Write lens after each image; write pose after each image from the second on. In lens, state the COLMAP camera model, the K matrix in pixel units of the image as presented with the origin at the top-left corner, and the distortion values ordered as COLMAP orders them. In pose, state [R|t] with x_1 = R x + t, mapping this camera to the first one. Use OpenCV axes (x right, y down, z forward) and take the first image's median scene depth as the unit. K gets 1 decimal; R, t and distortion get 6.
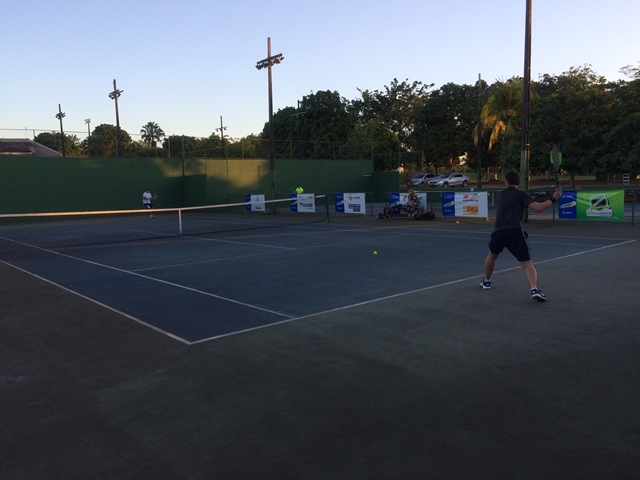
lens RADIAL K [[554.6, 0, 320.0], [0, 554.6, 240.0], [0, 0, 1]] dist [0.006736, -0.015595]
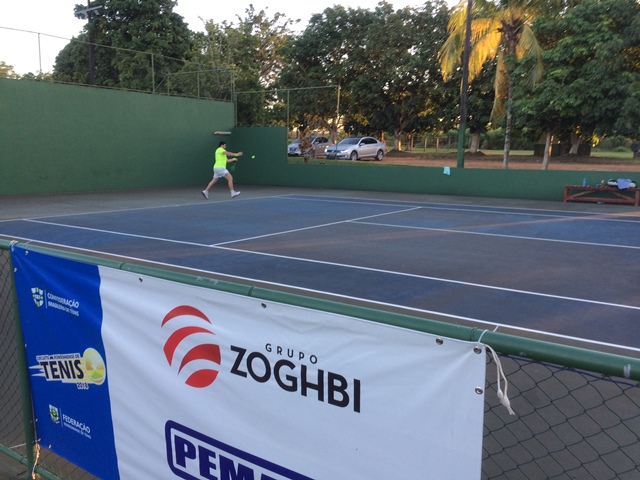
lens RADIAL K [[554.6, 0, 320.0], [0, 554.6, 240.0], [0, 0, 1]] dist [0.006736, -0.015595]
pose [[0.959316, -0.005922, 0.282274, 0.020527], [-0.011535, 0.998123, 0.060142, -0.038282], [-0.282100, -0.060951, 0.957447, 0.375624]]
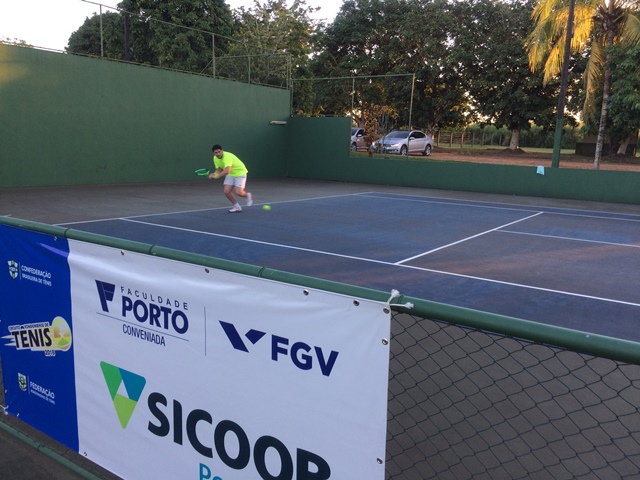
lens RADIAL K [[554.6, 0, 320.0], [0, 554.6, 240.0], [0, 0, 1]] dist [0.006736, -0.015595]
pose [[0.955688, 0.013306, 0.294082, -0.014014], [-0.036388, 0.996656, 0.073157, -0.040364], [-0.292125, -0.080616, 0.952976, 0.415560]]
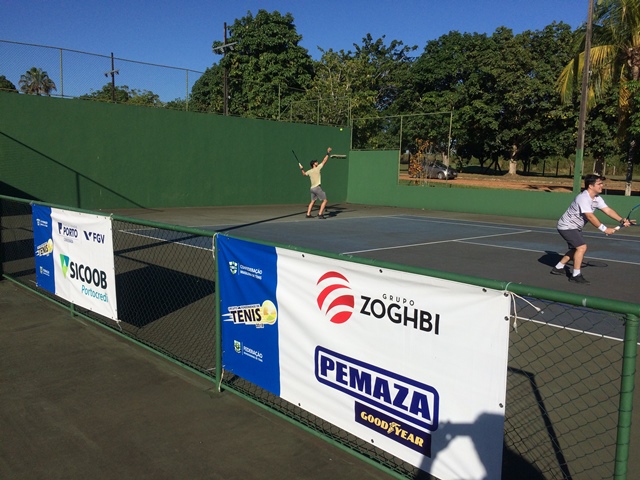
lens RADIAL K [[553.6, 0, 320.0], [0, 553.6, 240.0], [0, 0, 1]] dist [-0.025494, -0.003535]
pose [[0.994507, 0.047856, 0.093089, 0.016371], [-0.050569, 0.998355, 0.027003, -0.036881], [-0.091644, -0.031563, 0.995292, 0.359004]]
